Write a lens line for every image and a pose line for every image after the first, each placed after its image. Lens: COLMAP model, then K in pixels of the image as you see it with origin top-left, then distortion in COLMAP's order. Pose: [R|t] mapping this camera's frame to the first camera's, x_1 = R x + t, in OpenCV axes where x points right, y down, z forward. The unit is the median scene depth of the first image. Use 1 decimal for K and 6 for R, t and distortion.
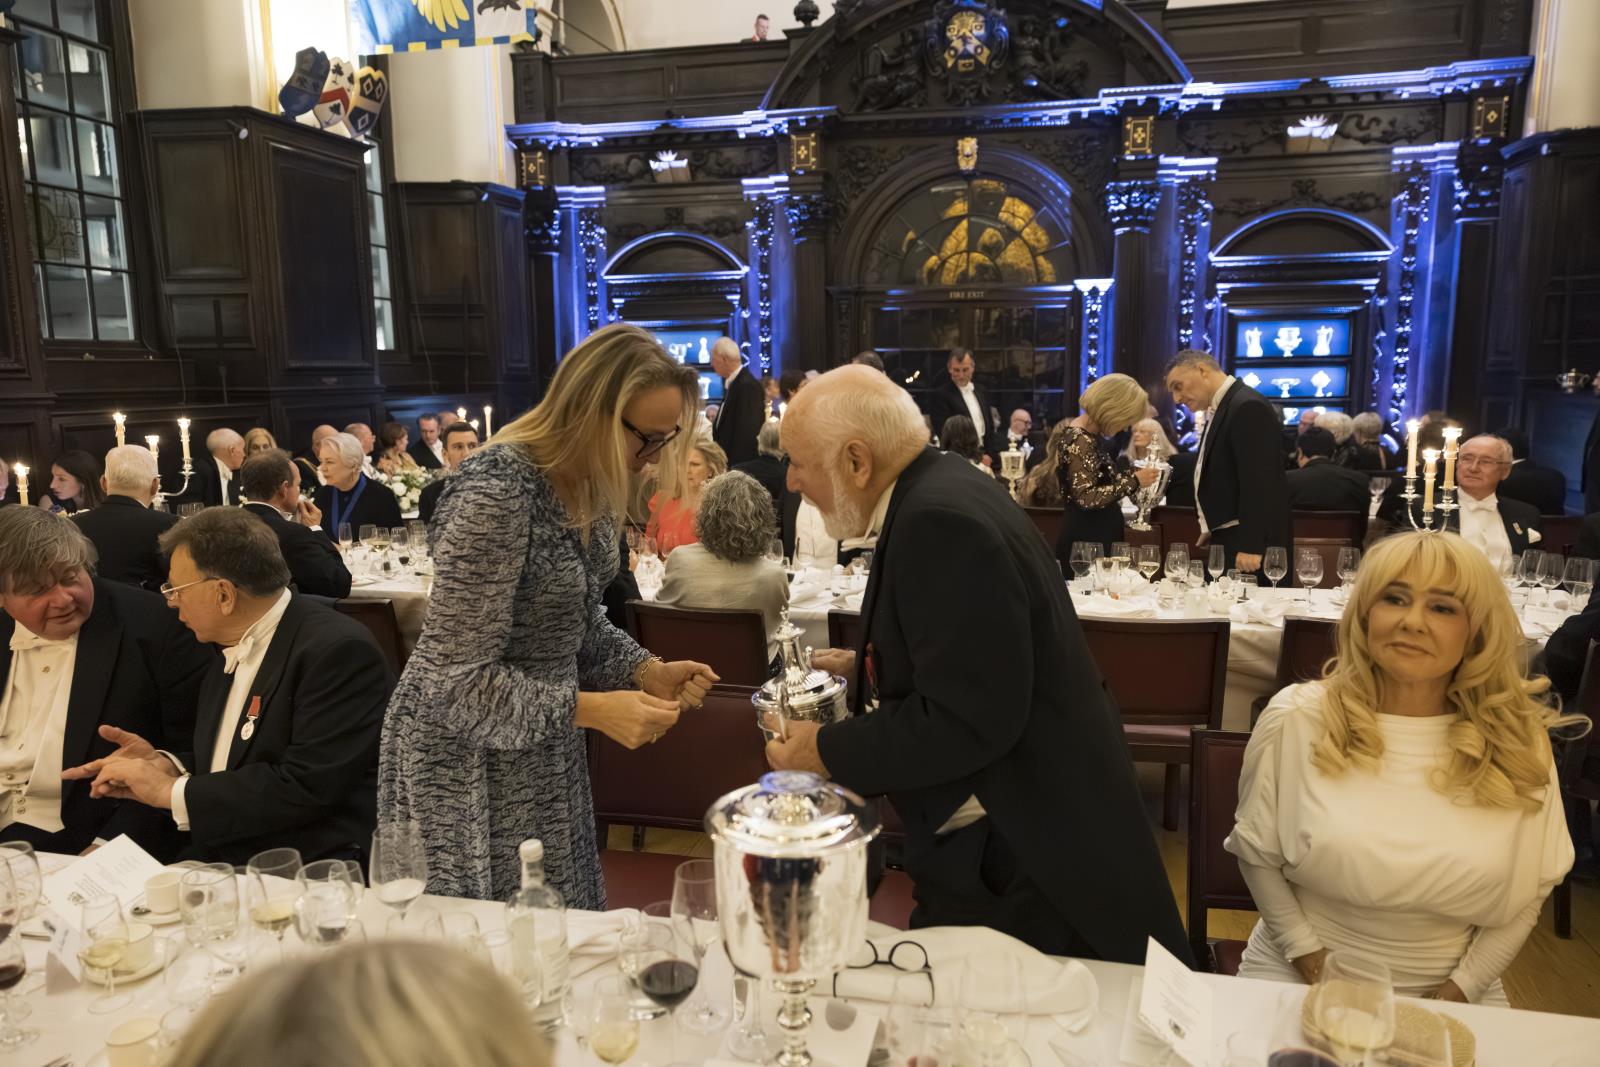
lens RADIAL K [[1038.1, 0, 788.4], [0, 1038.1, 537.3], [0, 0, 1]] dist [-0.005468, -0.005244]
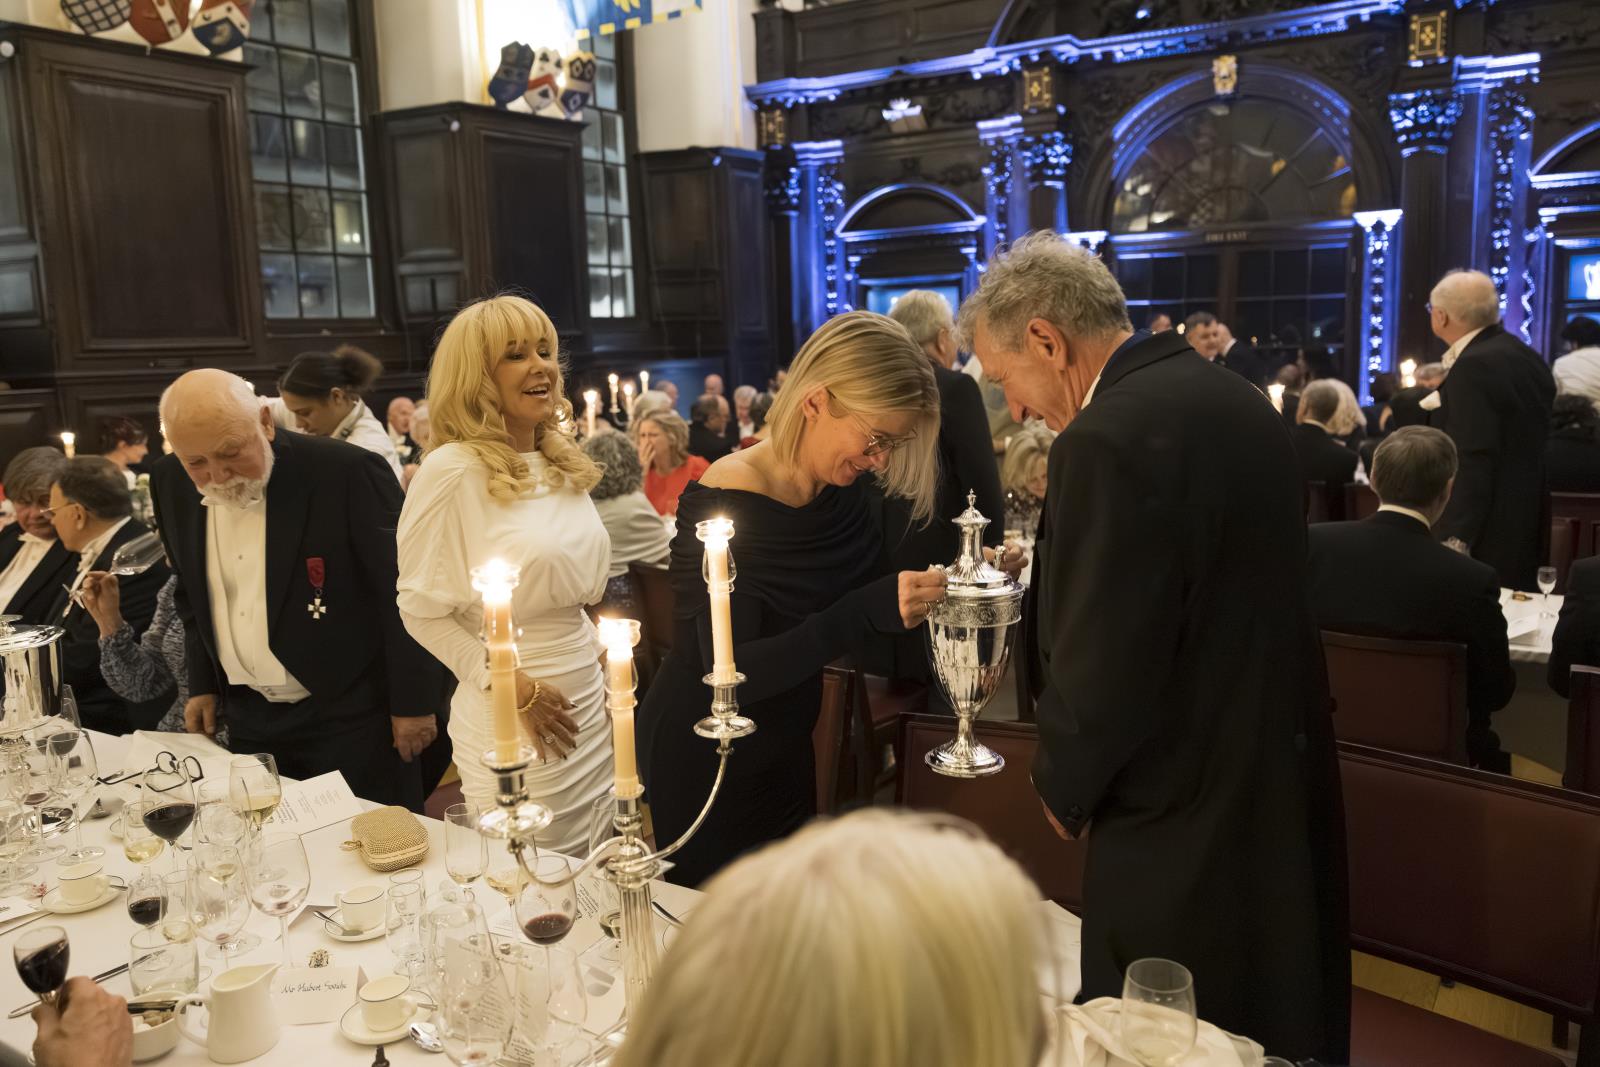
lens RADIAL K [[1187.3, 0, 828.7], [0, 1187.3, 503.4], [0, 0, 1]] dist [-0.016220, 0.007867]
pose [[0.945301, 0.025712, -0.325183, 0.192004], [-0.029171, 0.999558, -0.005766, 0.003867], [0.324891, 0.014937, 0.945634, -0.038009]]
